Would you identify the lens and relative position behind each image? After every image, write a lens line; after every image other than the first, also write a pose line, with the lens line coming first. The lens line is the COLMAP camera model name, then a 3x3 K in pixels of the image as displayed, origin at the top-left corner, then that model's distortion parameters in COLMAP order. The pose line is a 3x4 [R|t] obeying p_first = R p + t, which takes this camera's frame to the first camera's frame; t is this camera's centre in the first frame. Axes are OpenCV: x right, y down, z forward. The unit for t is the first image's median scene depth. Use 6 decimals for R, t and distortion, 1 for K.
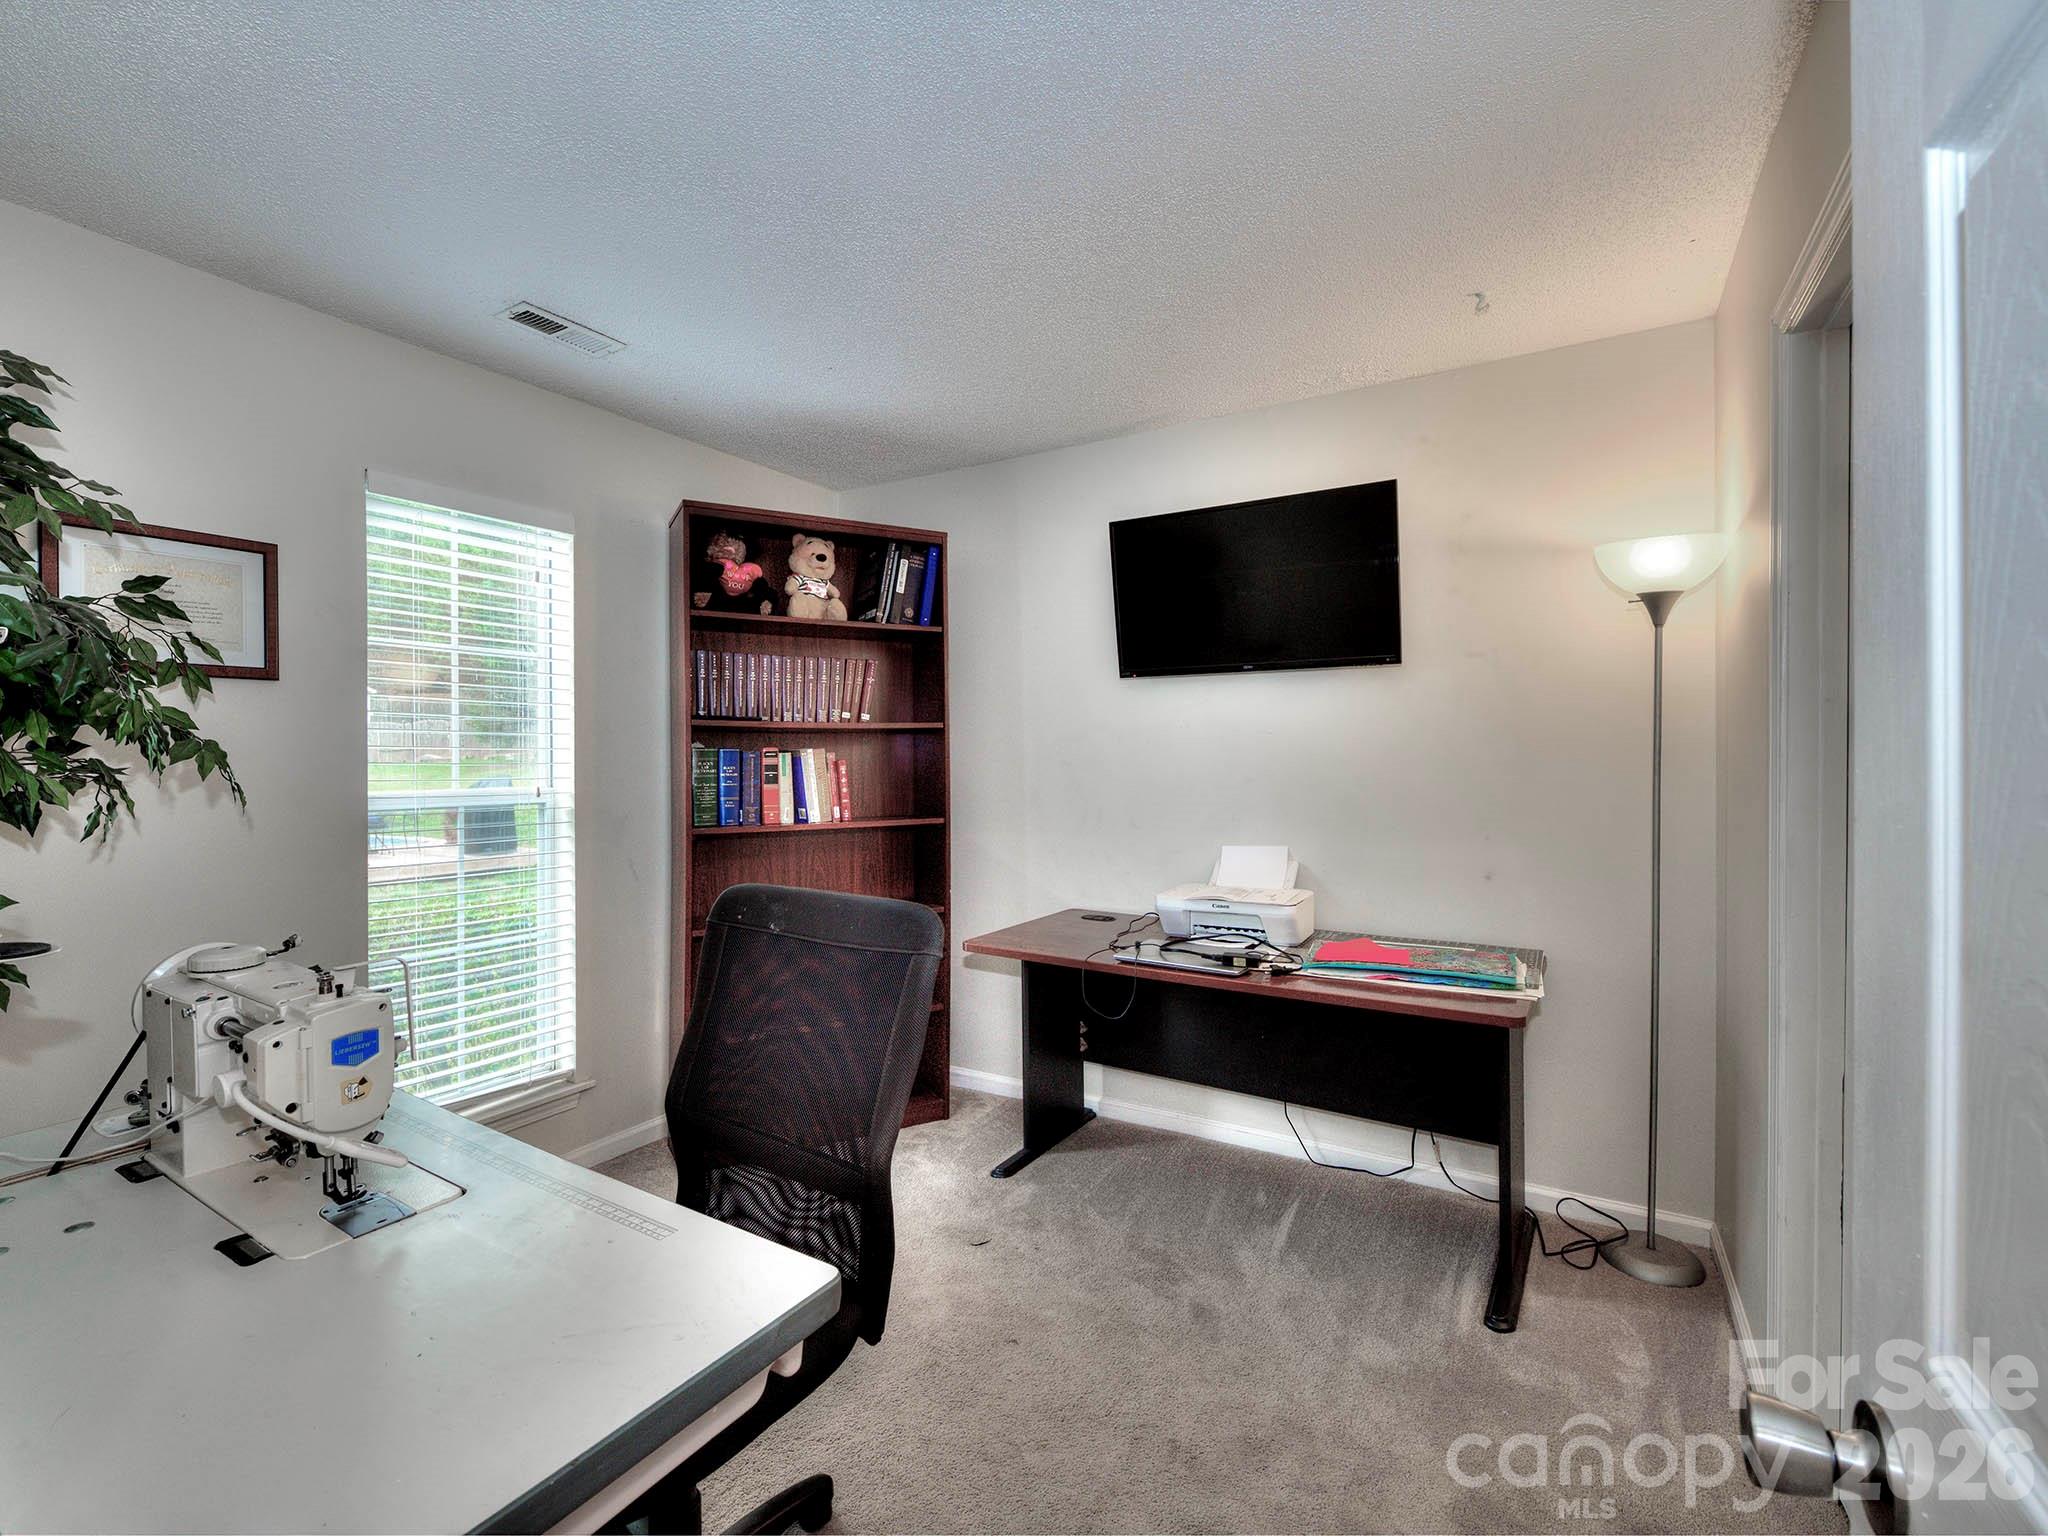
lens RADIAL K [[893.2, 0, 1017.9], [0, 893.2, 759.1], [0, 0, 1]] dist [0.000665, -0.000014]
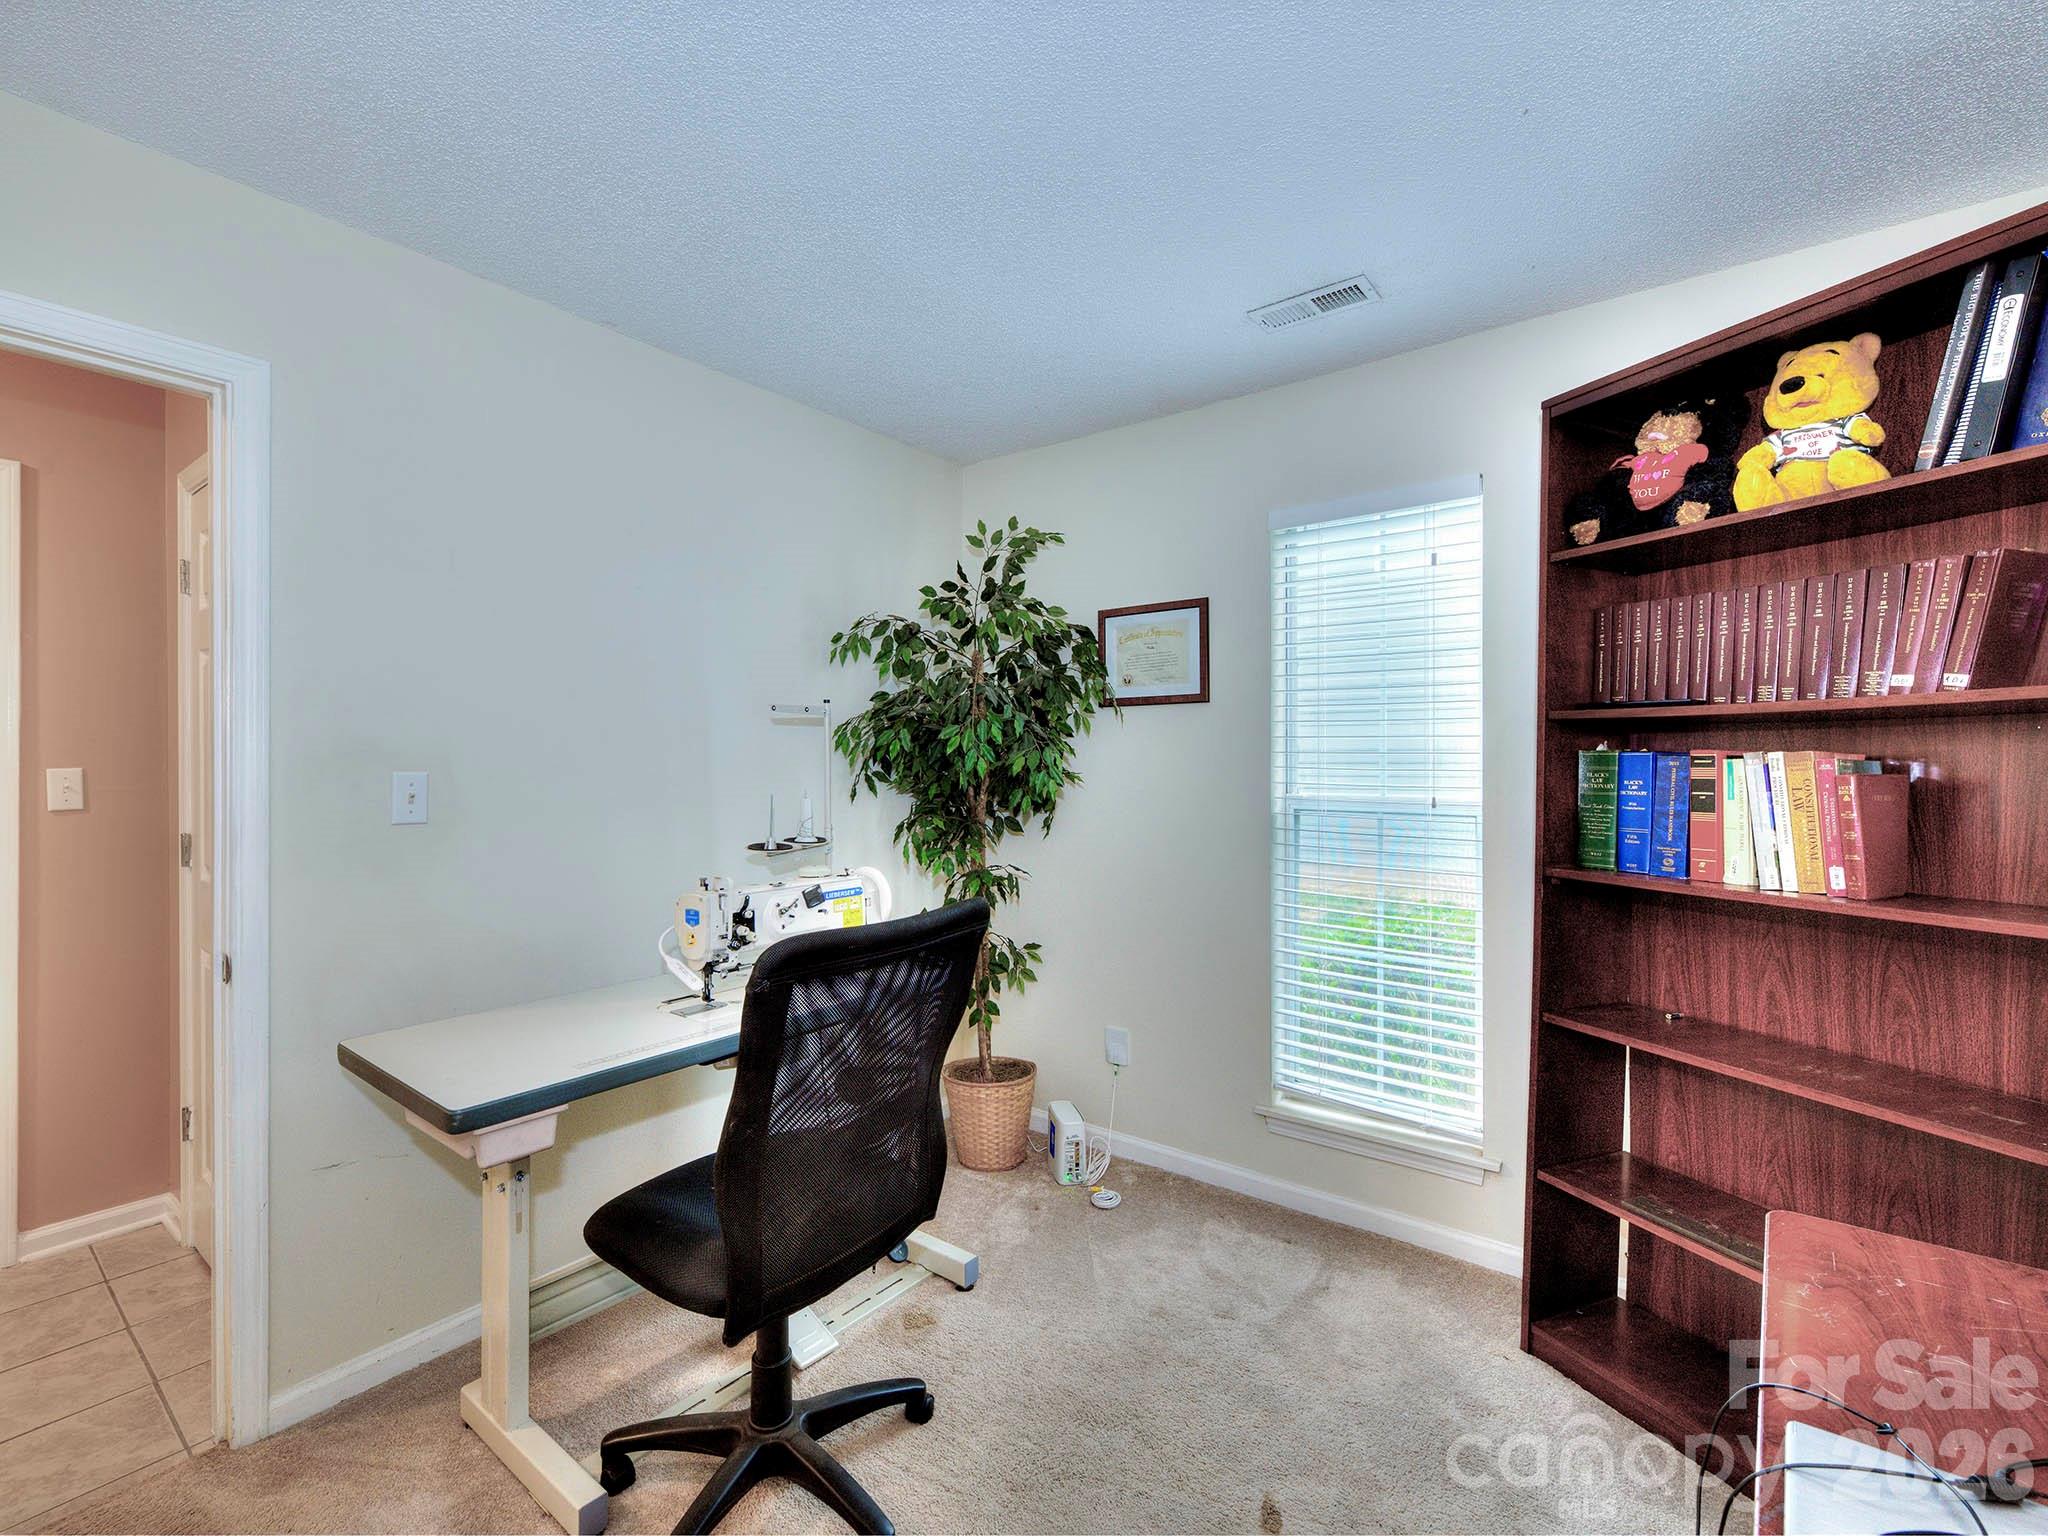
lens RADIAL K [[913.1, 0, 1023.3], [0, 913.1, 763.0], [0, 0, 1]] dist [0.015499, -0.011678]
pose [[-0.107678, 0.009633, -0.994139, 0.369187], [-0.002454, 0.999947, 0.009955, -0.009251], [0.994183, 0.003512, -0.107649, 0.629044]]
